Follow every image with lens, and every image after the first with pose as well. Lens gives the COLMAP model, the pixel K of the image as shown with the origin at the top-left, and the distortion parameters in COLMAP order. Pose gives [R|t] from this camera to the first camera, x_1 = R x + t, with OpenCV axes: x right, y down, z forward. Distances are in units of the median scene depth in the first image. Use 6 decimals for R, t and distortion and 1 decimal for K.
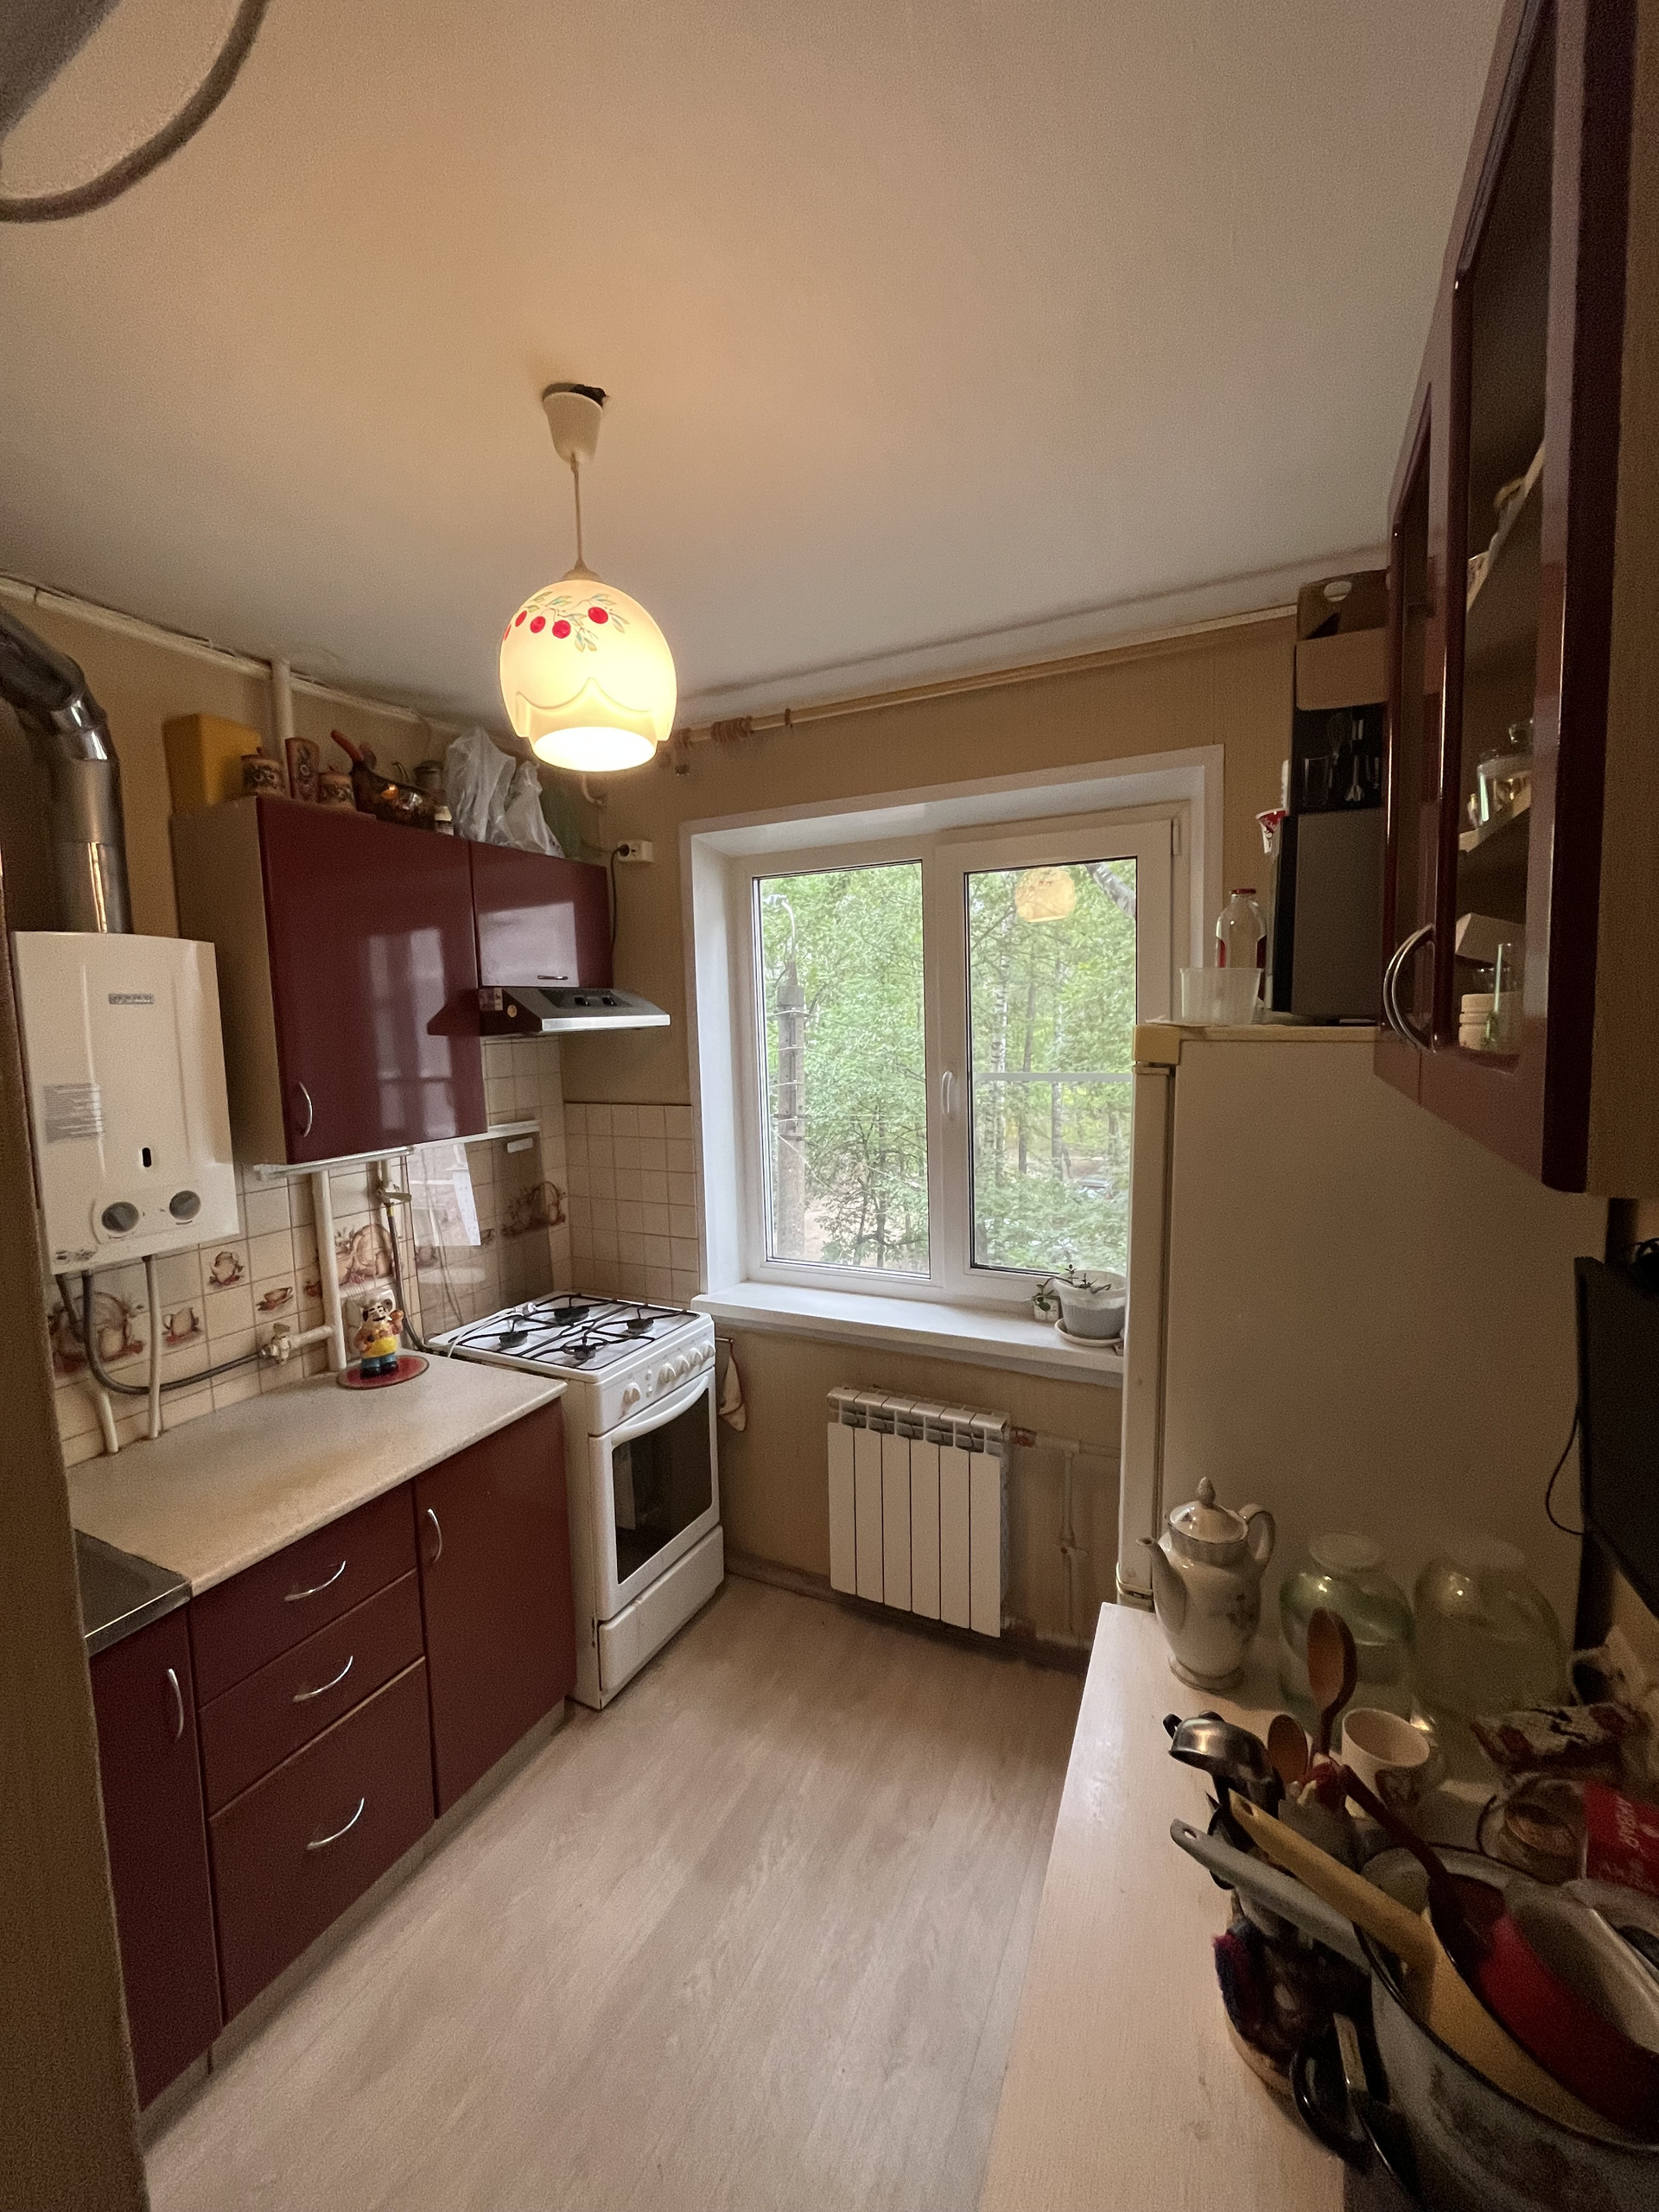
lens RADIAL K [[890.2, 0, 835.4], [0, 890.2, 1098.5], [0, 0, 1]] dist [-0.003288, -0.000050]
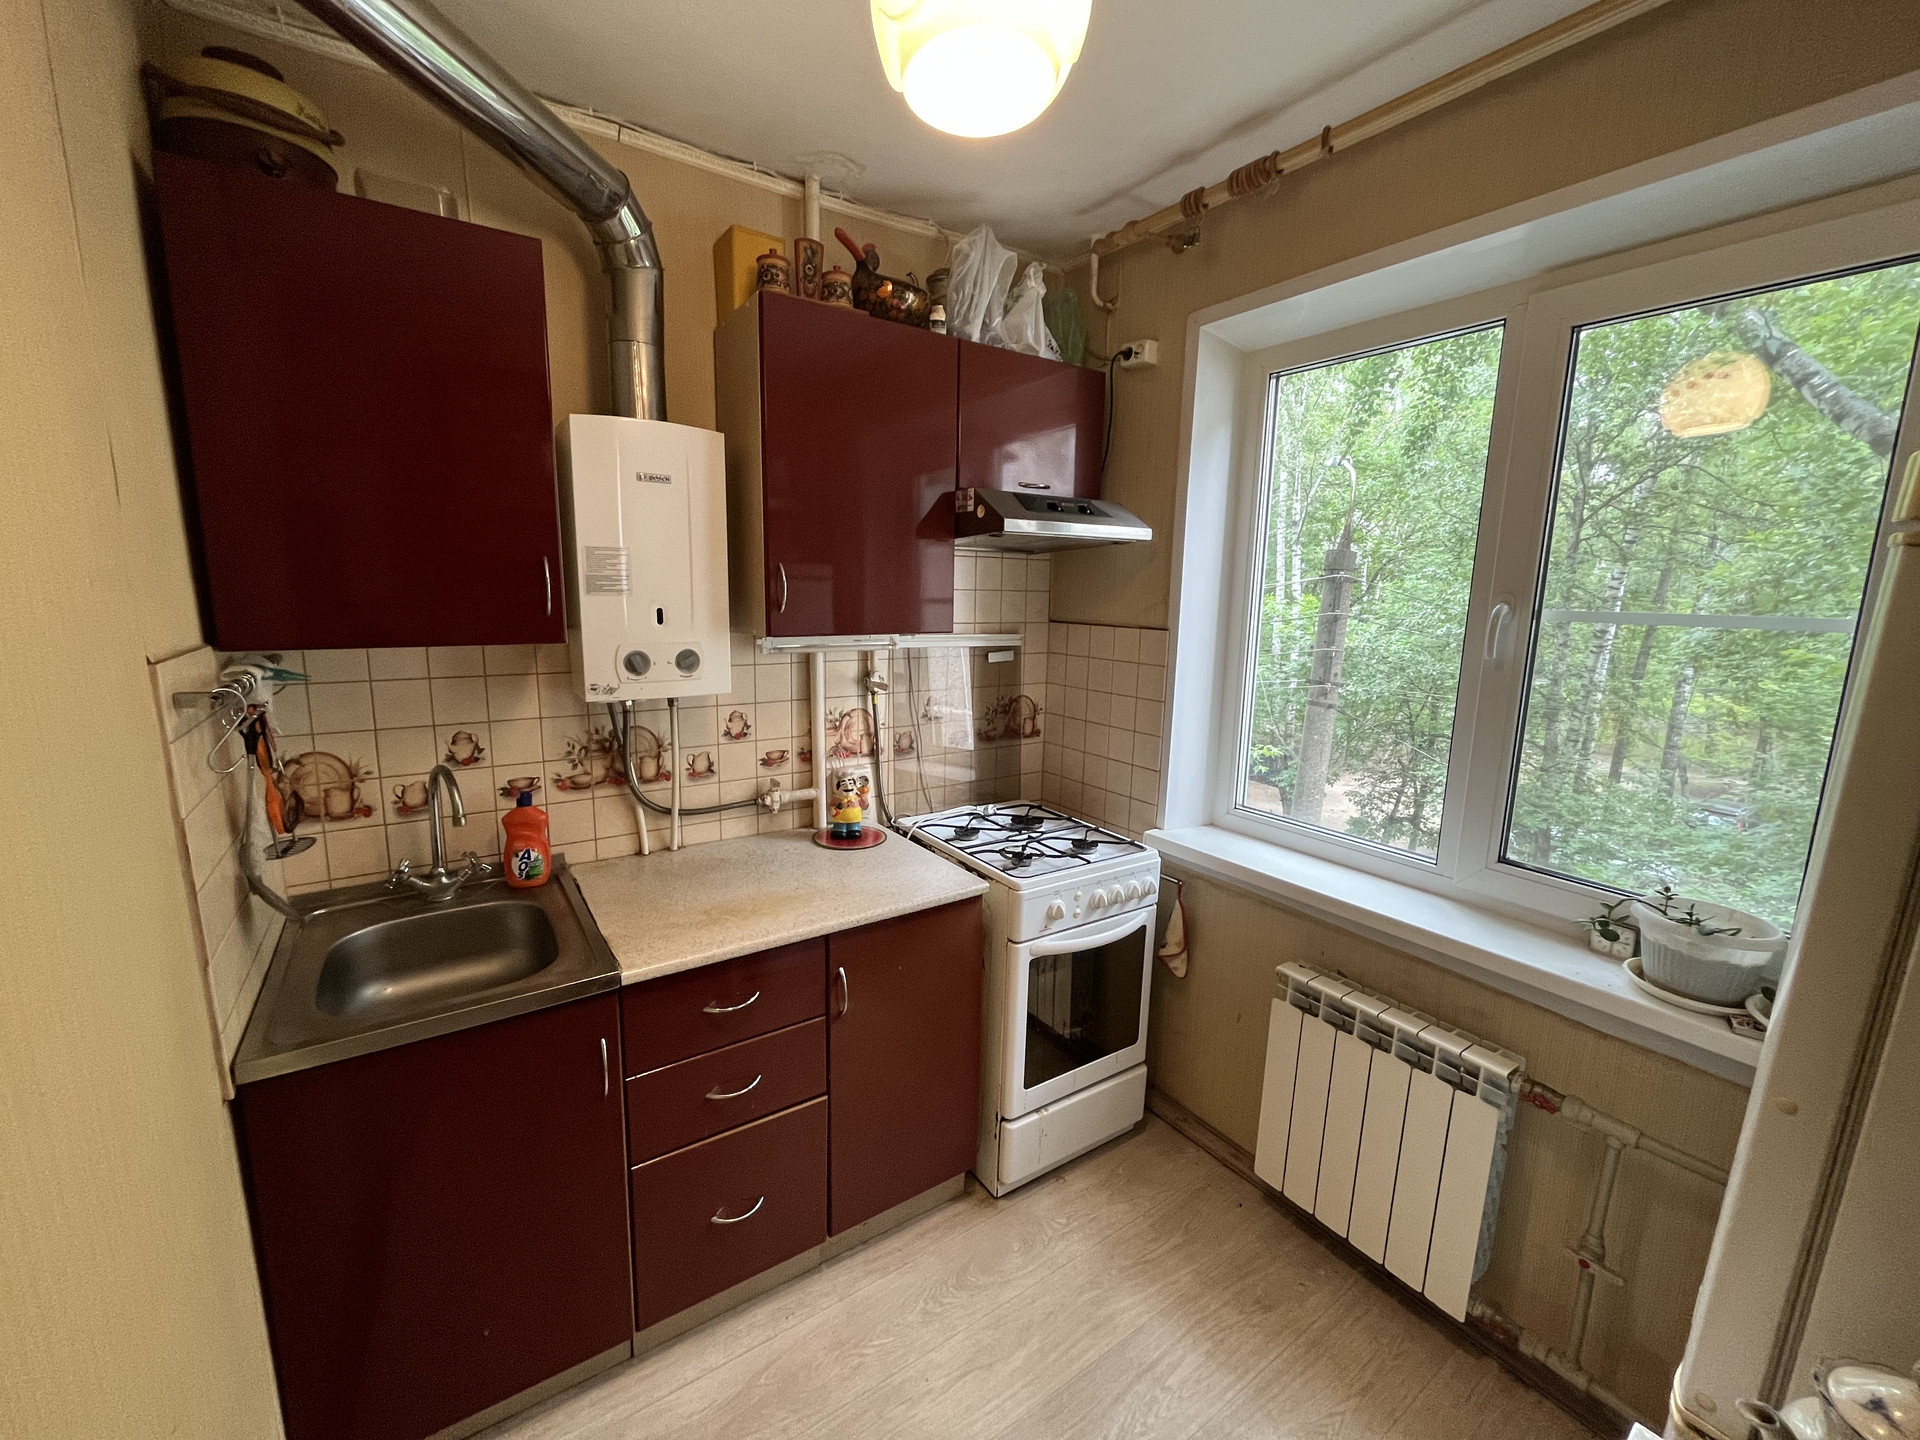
lens RADIAL K [[772.6, 0, 952.3], [0, 772.6, 719.5], [0, 0, 1]] dist [-0.003288, -0.000050]
pose [[0.865947, 0.126396, -0.483901, 0.054783], [-0.088381, 0.990985, 0.100689, 0.046013], [0.492265, -0.044423, 0.869311, 0.206581]]
